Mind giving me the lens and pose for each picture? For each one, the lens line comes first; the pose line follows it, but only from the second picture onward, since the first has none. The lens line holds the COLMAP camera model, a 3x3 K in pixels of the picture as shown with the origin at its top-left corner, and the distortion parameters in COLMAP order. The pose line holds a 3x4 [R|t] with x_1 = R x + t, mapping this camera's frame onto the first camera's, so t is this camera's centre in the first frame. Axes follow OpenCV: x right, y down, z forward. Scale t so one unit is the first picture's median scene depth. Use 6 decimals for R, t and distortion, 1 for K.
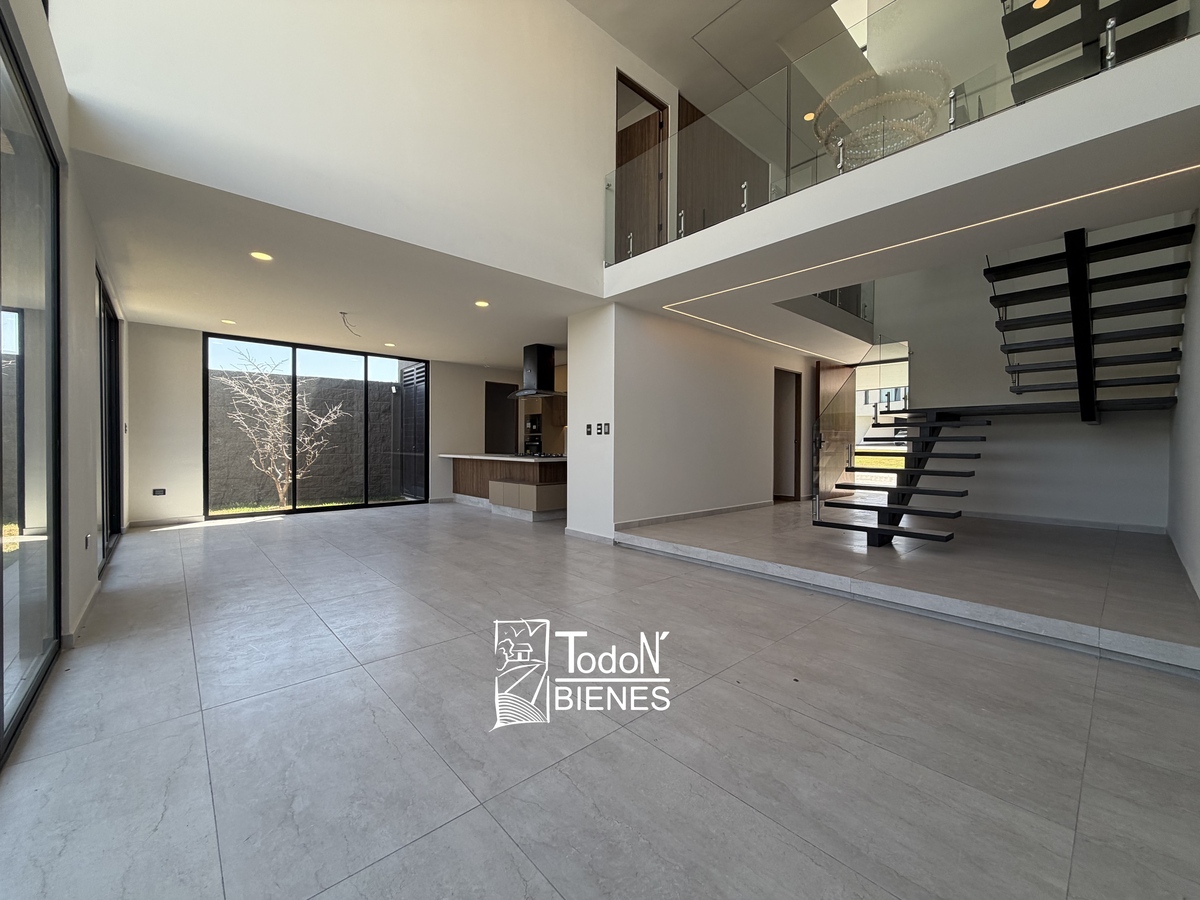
lens RADIAL K [[477.5, 0, 603.5], [0, 477.5, 453.6], [0, 0, 1]] dist [0.000083, -0.000293]
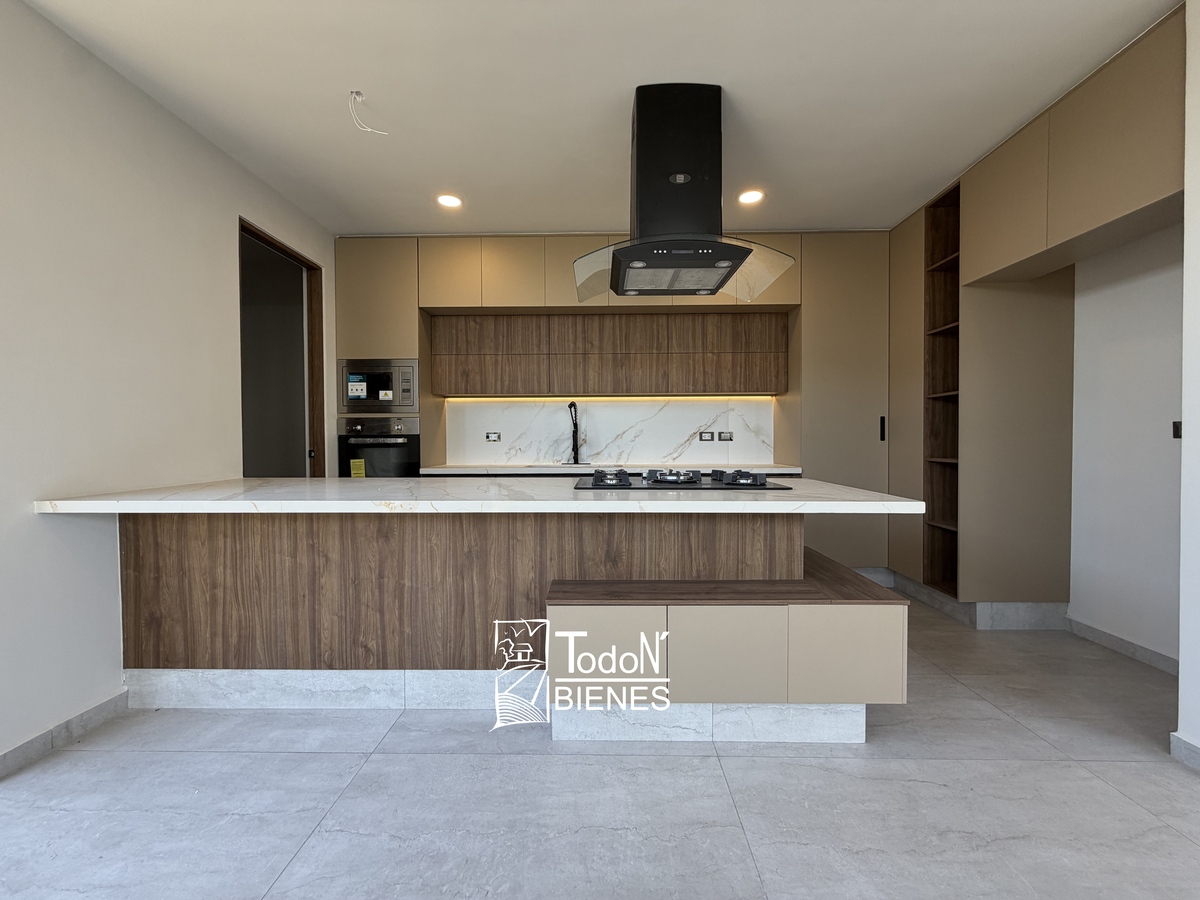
lens RADIAL K [[477.5, 0, 599.5], [0, 477.5, 452.3], [0, 0, 1]] dist [0.000083, -0.000293]
pose [[0.681913, -0.023240, 0.731064, -0.536713], [0.019404, 0.999718, 0.013681, -0.023616], [-0.731176, 0.004856, 0.682172, 1.148333]]
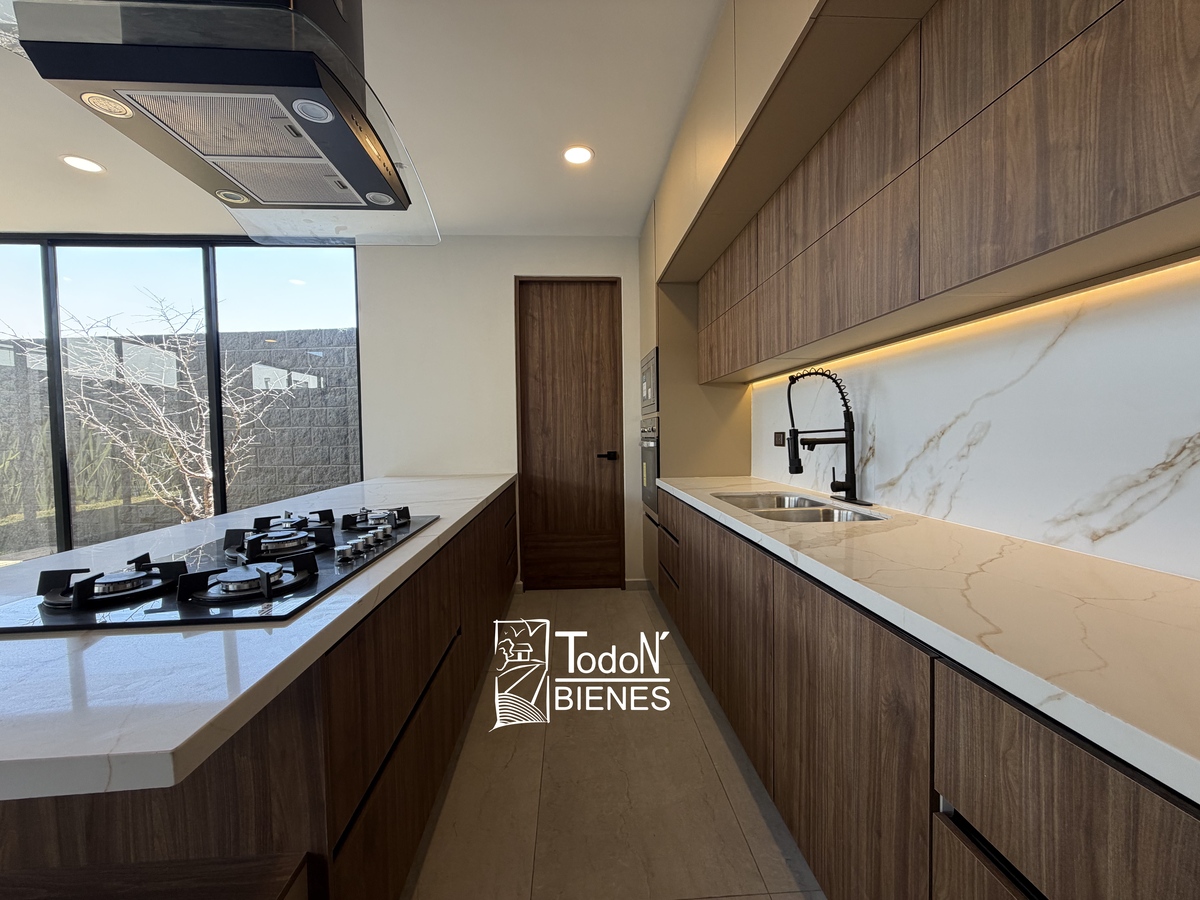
lens RADIAL K [[477.5, 0, 598.2], [0, 477.5, 445.6], [0, 0, 1]] dist [0.000083, -0.000293]
pose [[0.784894, 0.004810, -0.619611, 0.049312], [-0.001013, 0.999978, 0.006480, -0.037285], [0.619629, -0.004458, 0.784882, 1.302458]]
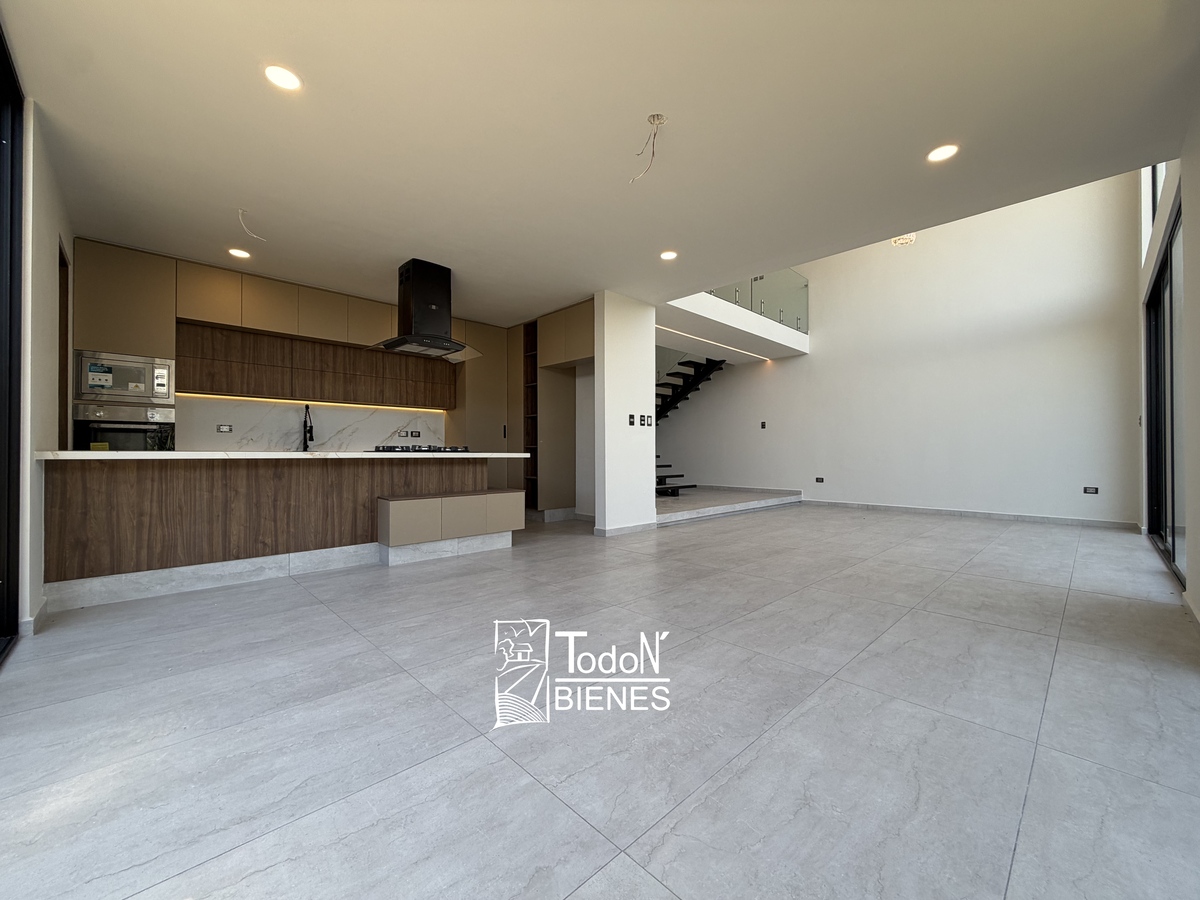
lens RADIAL K [[477.5, 0, 595.8], [0, 477.5, 453.3], [0, 0, 1]] dist [0.000083, -0.000293]
pose [[-0.027841, -0.004247, 0.999603, -1.017369], [0.016198, 0.999858, 0.004700, 0.012823], [-0.999481, 0.016322, -0.027768, 1.111255]]
